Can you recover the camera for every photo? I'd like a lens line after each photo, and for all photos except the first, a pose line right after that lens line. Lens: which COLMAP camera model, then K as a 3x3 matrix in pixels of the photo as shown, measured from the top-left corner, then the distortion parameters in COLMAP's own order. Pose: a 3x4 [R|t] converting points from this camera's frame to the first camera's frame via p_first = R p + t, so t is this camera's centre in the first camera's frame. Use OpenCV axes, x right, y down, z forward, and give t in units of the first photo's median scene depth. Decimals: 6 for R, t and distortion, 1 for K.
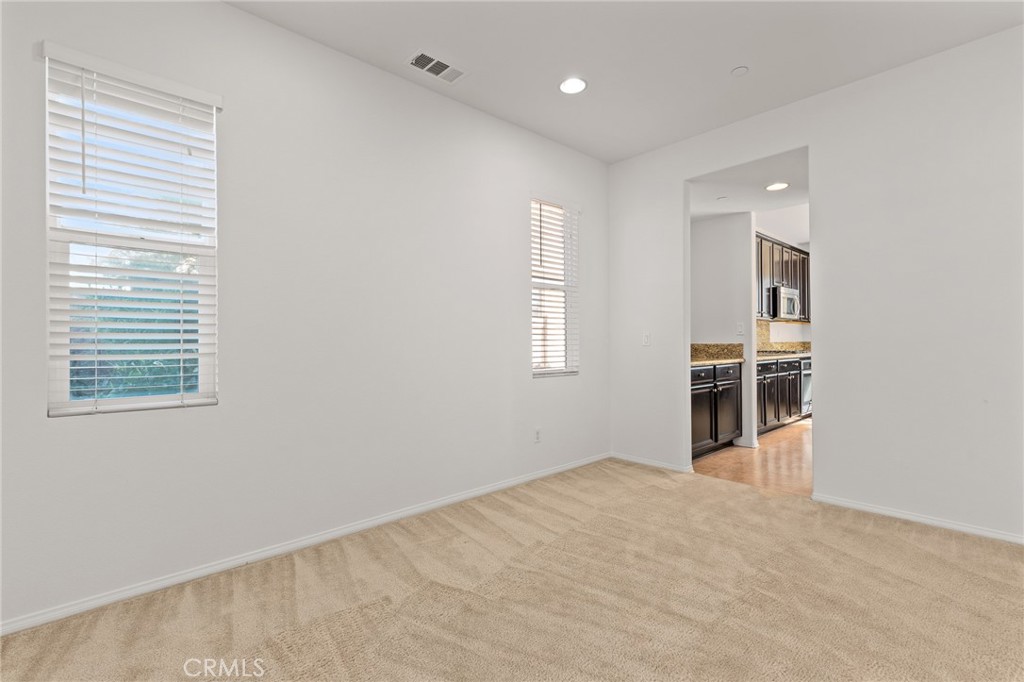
lens RADIAL K [[469.6, 0, 509.1], [0, 469.6, 336.9], [0, 0, 1]] dist [0.009799, -0.000110]
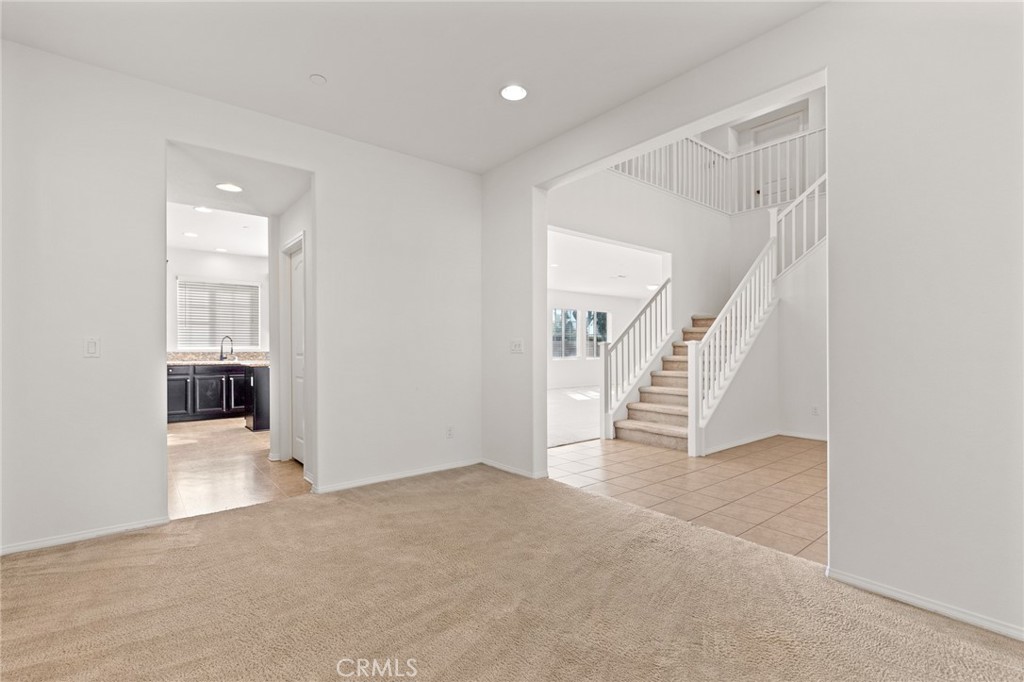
lens RADIAL K [[465.6, 0, 509.8], [0, 465.6, 354.6], [0, 0, 1]] dist [0.007646, 0.000167]
pose [[0.062098, -0.005550, 0.998055, -0.359272], [-0.011352, 0.999916, 0.006267, 0.004040], [-0.998006, -0.011719, 0.062030, 0.411035]]
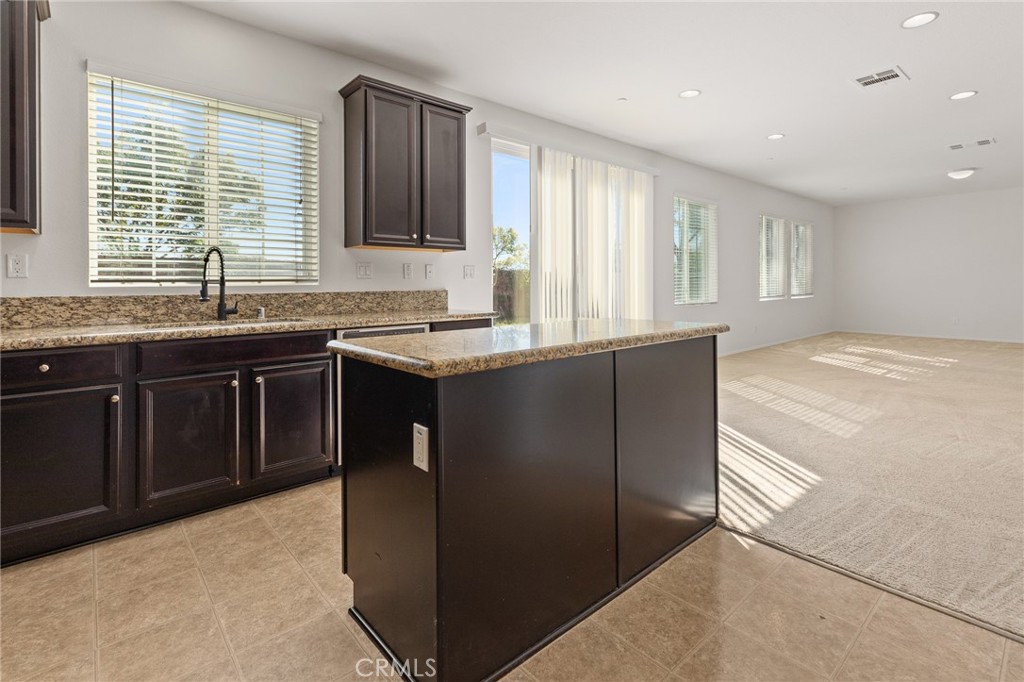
lens RADIAL K [[481.1, 0, 507.1], [0, 481.1, 278.4], [0, 0, 1]] dist [0.004267, 0.000277]
pose [[0.024377, 0.015268, 0.999586, 0.905381], [-0.002555, 0.999881, -0.015210, 0.004256], [-0.999700, -0.002183, 0.024413, 1.365815]]
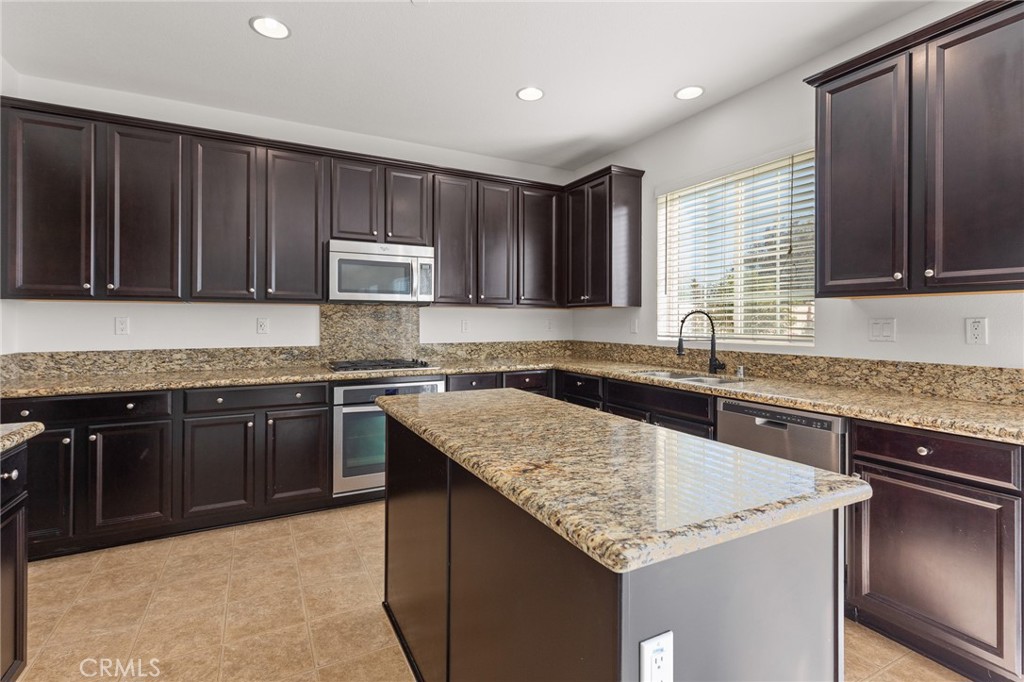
lens RADIAL K [[478.7, 0, 510.1], [0, 478.7, 319.3], [0, 0, 1]] dist [0.001515, 0.000054]
pose [[0.966176, 0.004604, -0.257844, 1.518142], [-0.002673, 0.999966, 0.007842, -0.041960], [0.257871, -0.006887, 0.966155, 0.917021]]
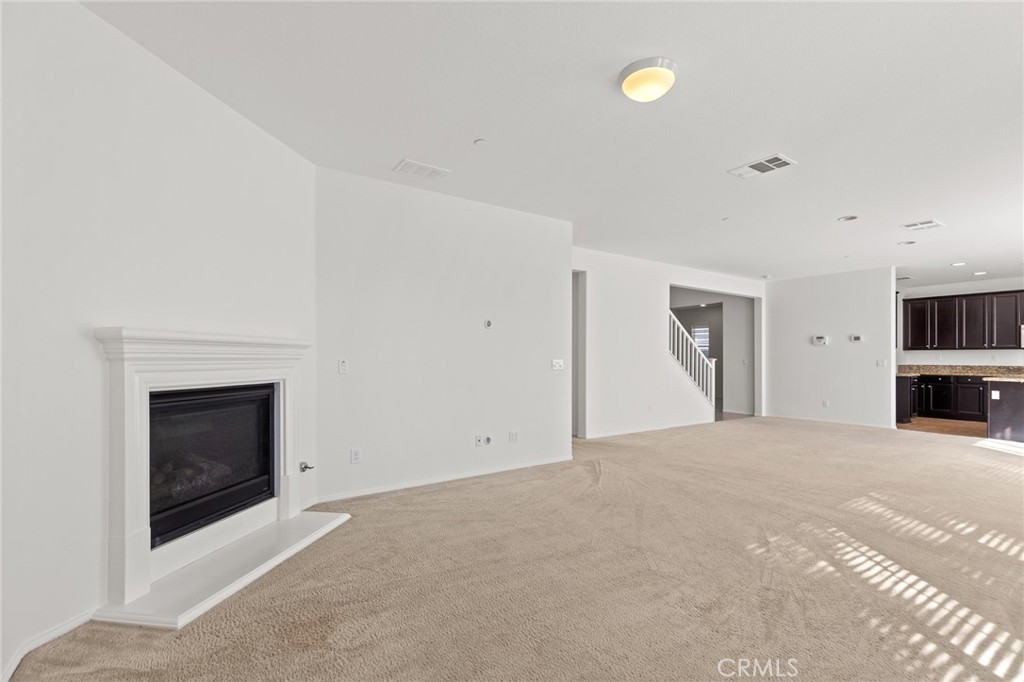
lens RADIAL K [[465.6, 0, 509.8], [0, 465.6, 354.6], [0, 0, 1]] dist [0.007646, 0.000167]
pose [[-0.142548, -0.001120, -0.989787, 3.557478], [0.009735, 0.999949, -0.002534, -0.054402], [0.989740, -0.009997, -0.142530, -0.431805]]
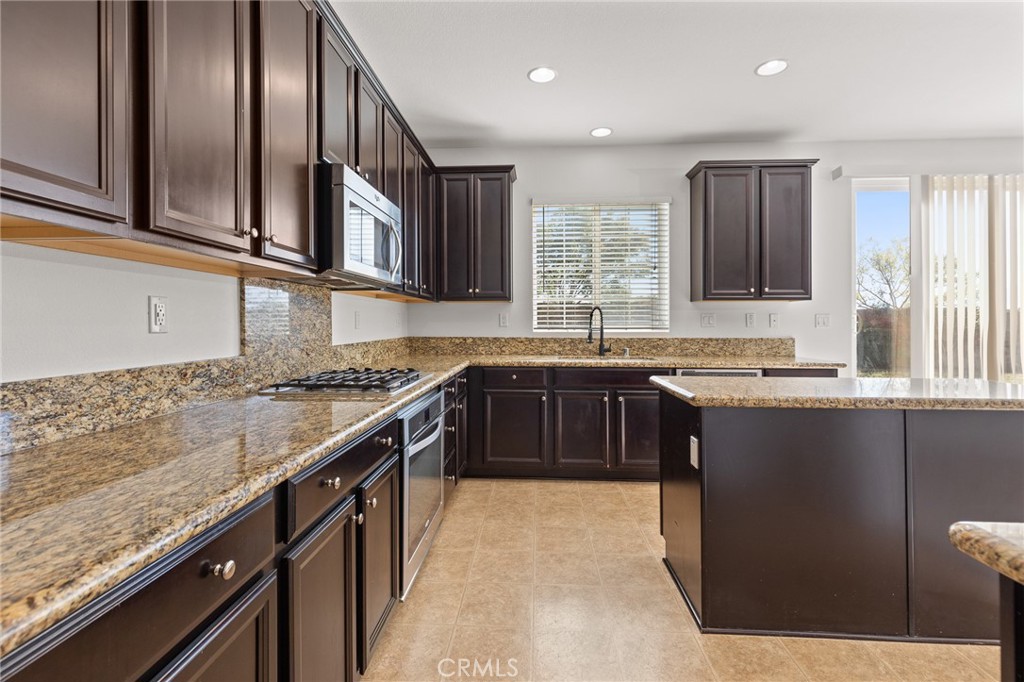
lens RADIAL K [[463.8, 0, 508.8], [0, 463.8, 321.8], [0, 0, 1]] dist [0.002291, -0.000044]
pose [[0.717789, 0.005508, 0.696239, 0.759343], [-0.010670, 0.999938, 0.003090, -0.019100], [-0.696179, -0.009646, 0.717803, 1.218075]]
